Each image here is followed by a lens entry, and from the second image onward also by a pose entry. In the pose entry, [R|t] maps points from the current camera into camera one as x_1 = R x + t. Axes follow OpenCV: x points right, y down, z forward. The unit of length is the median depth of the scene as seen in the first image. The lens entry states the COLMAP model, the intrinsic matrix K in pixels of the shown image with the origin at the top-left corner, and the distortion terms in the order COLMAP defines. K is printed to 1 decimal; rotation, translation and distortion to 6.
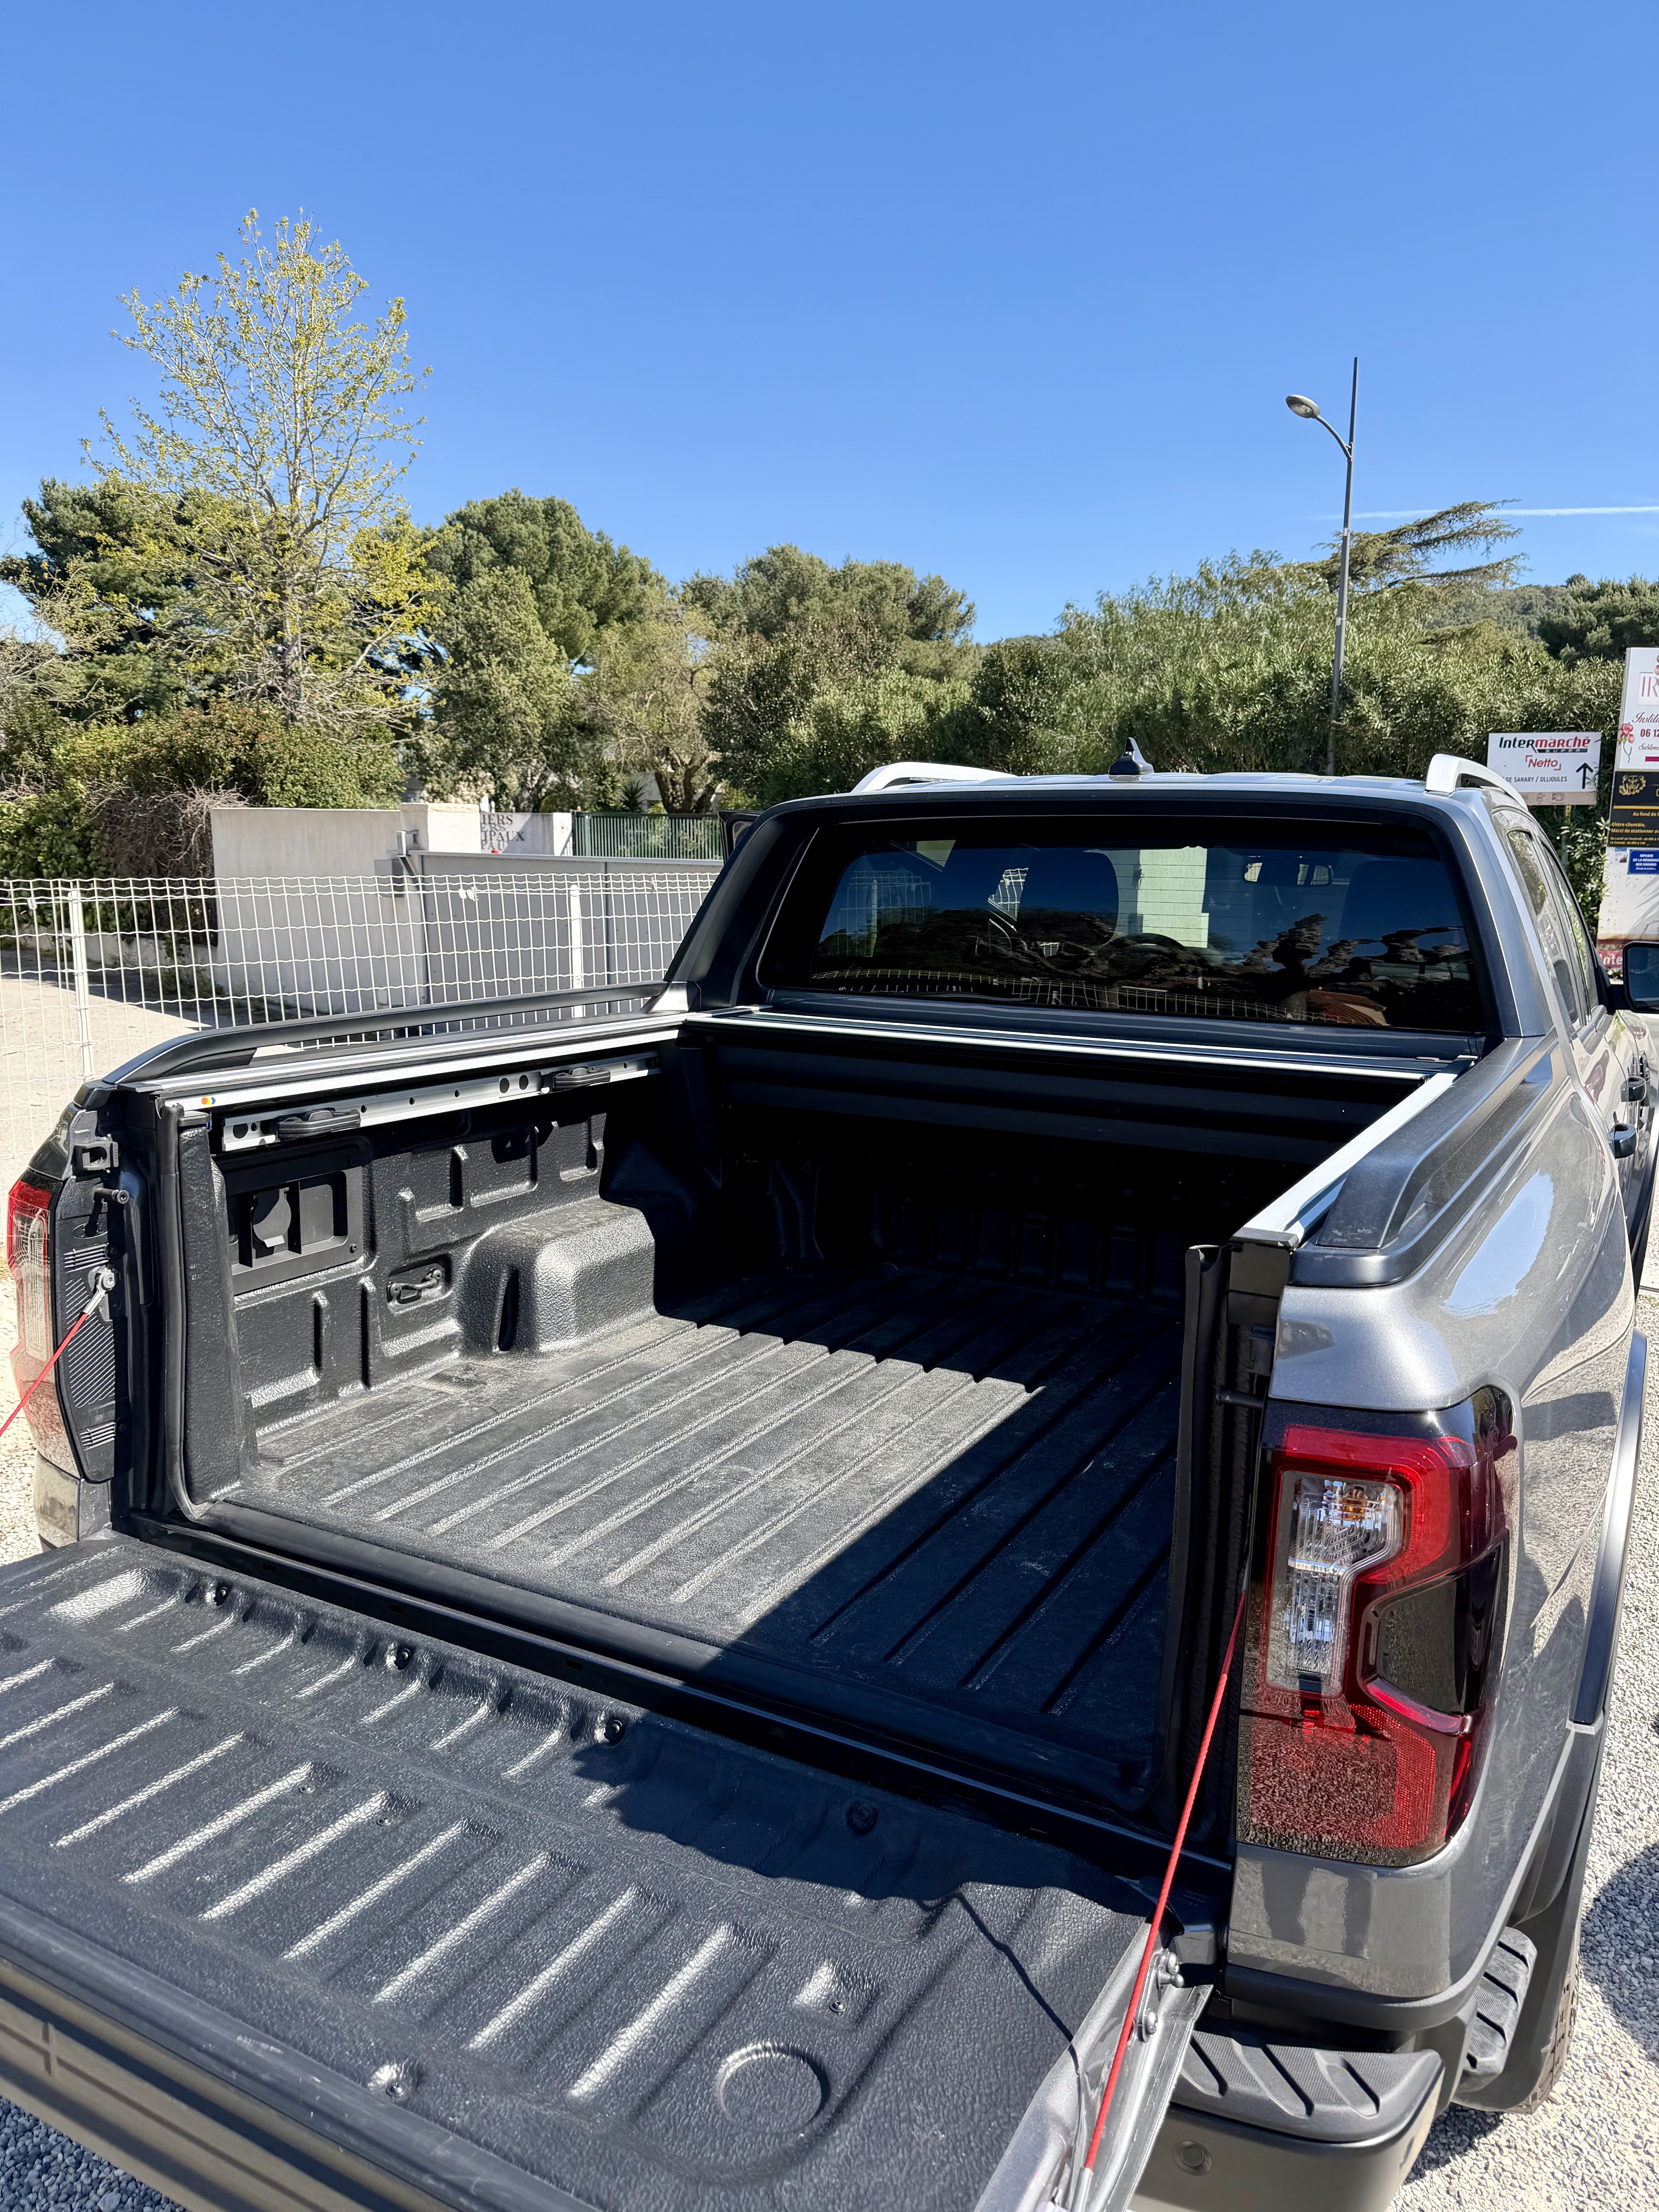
lens RADIAL K [[1556.9, 0, 818.1], [0, 1556.9, 1111.1], [0, 0, 1]] dist [0.033481, -0.040856]
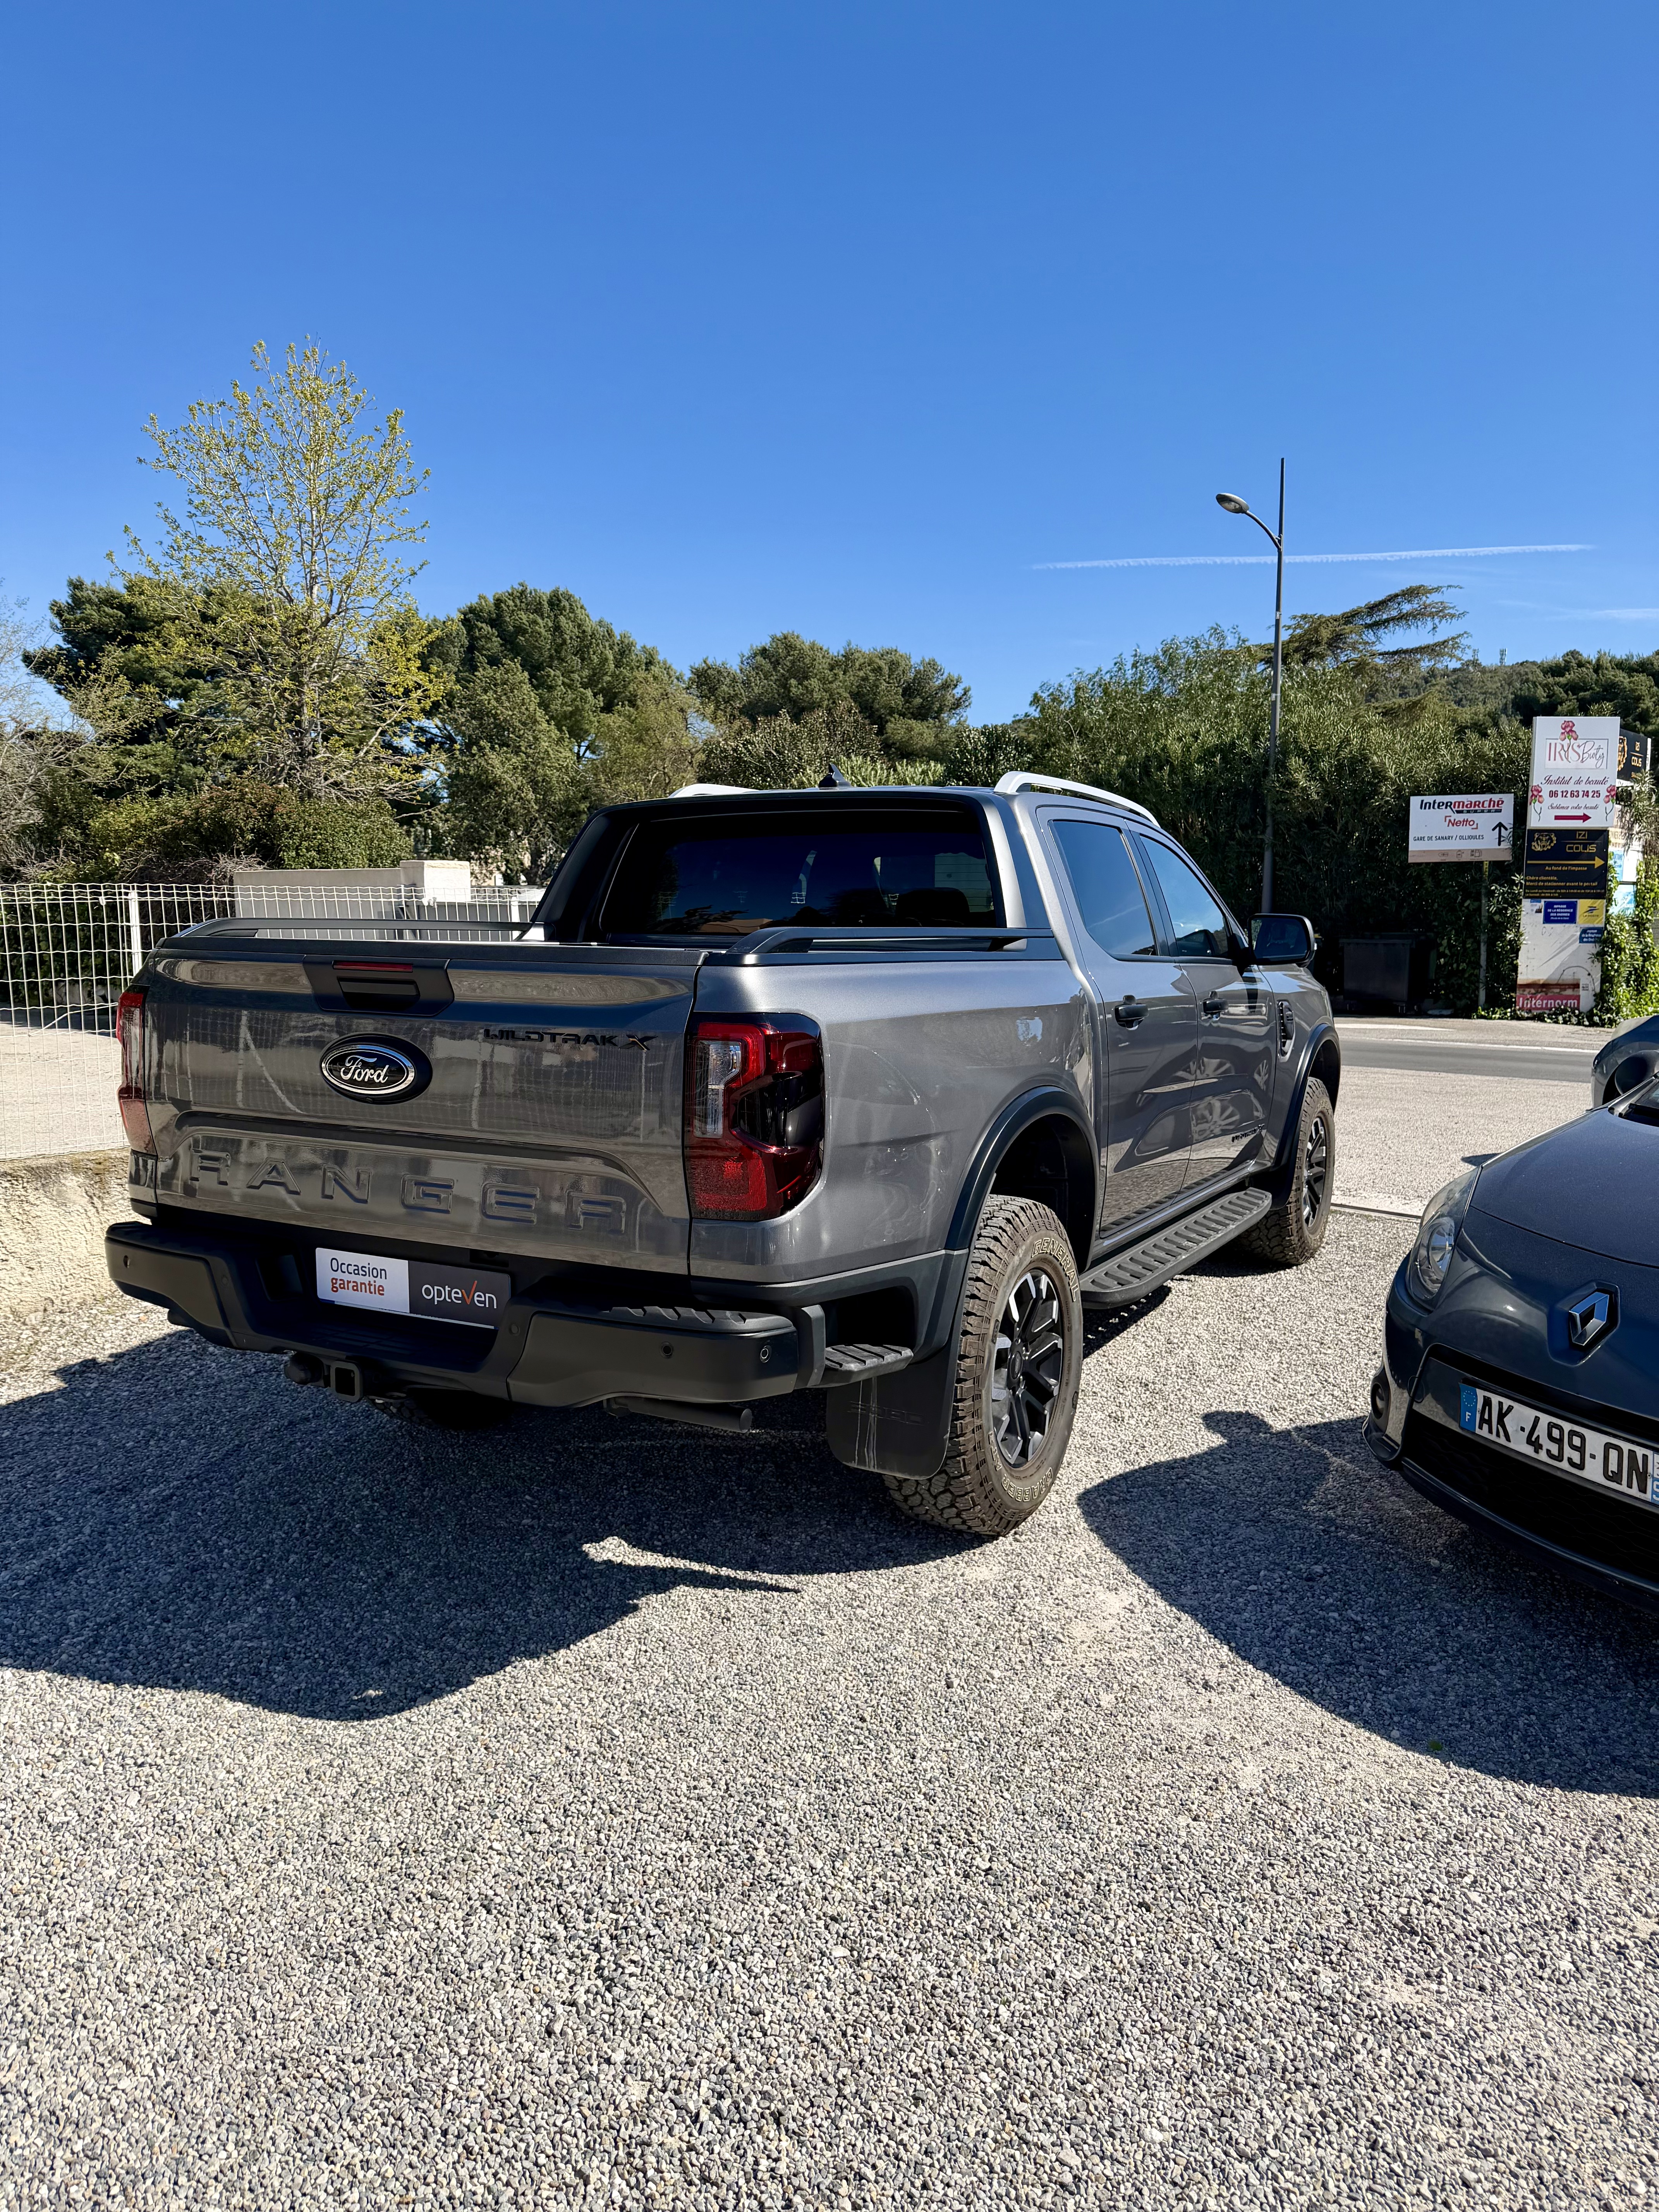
lens RADIAL K [[1556.9, 0, 833.0], [0, 1556.9, 1105.5], [0, 0, 1]] dist [0.033481, -0.040856]
pose [[0.999938, -0.010965, -0.001932, 0.027871], [0.010849, 0.998568, -0.052389, 0.025219], [0.002504, 0.052365, 0.998625, -0.072158]]
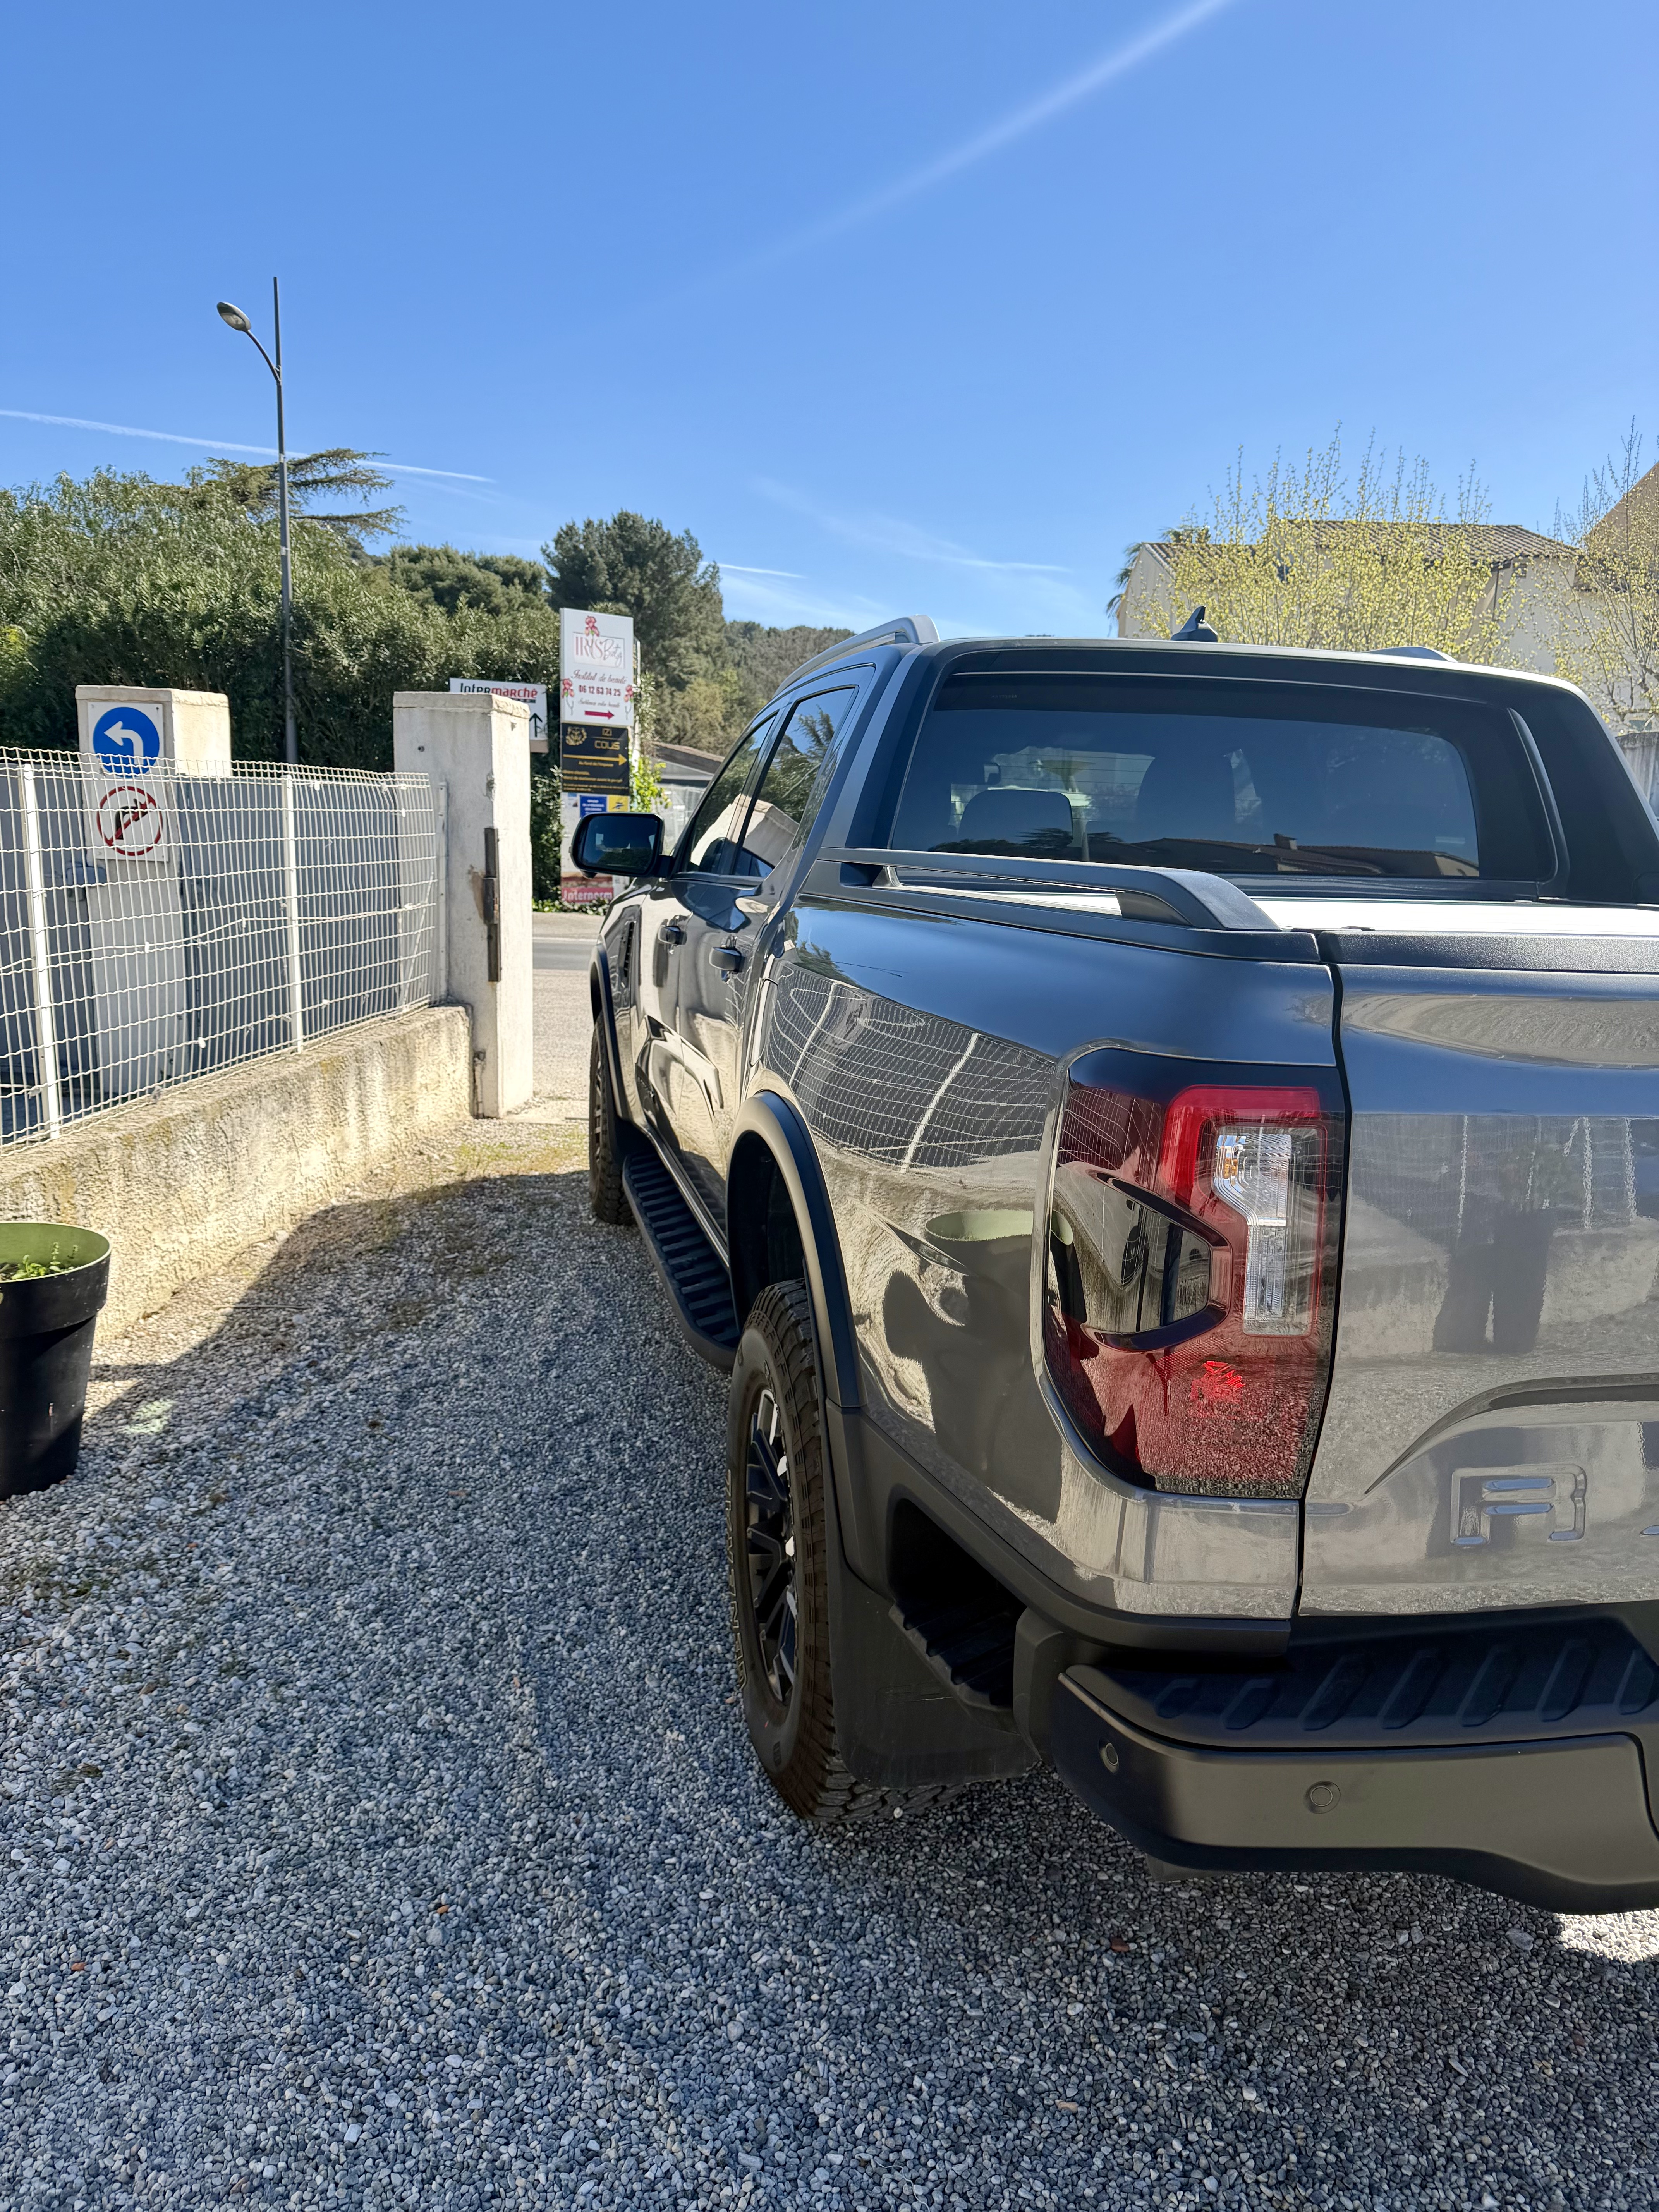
lens RADIAL K [[1556.9, 0, 824.8], [0, 1556.9, 1112.7], [0, 0, 1]] dist [0.033481, -0.040856]
pose [[0.749631, -0.111344, 0.652424, -0.095846], [0.090672, 0.993730, 0.065410, 0.000147], [-0.655616, 0.010123, 0.755026, 0.055168]]
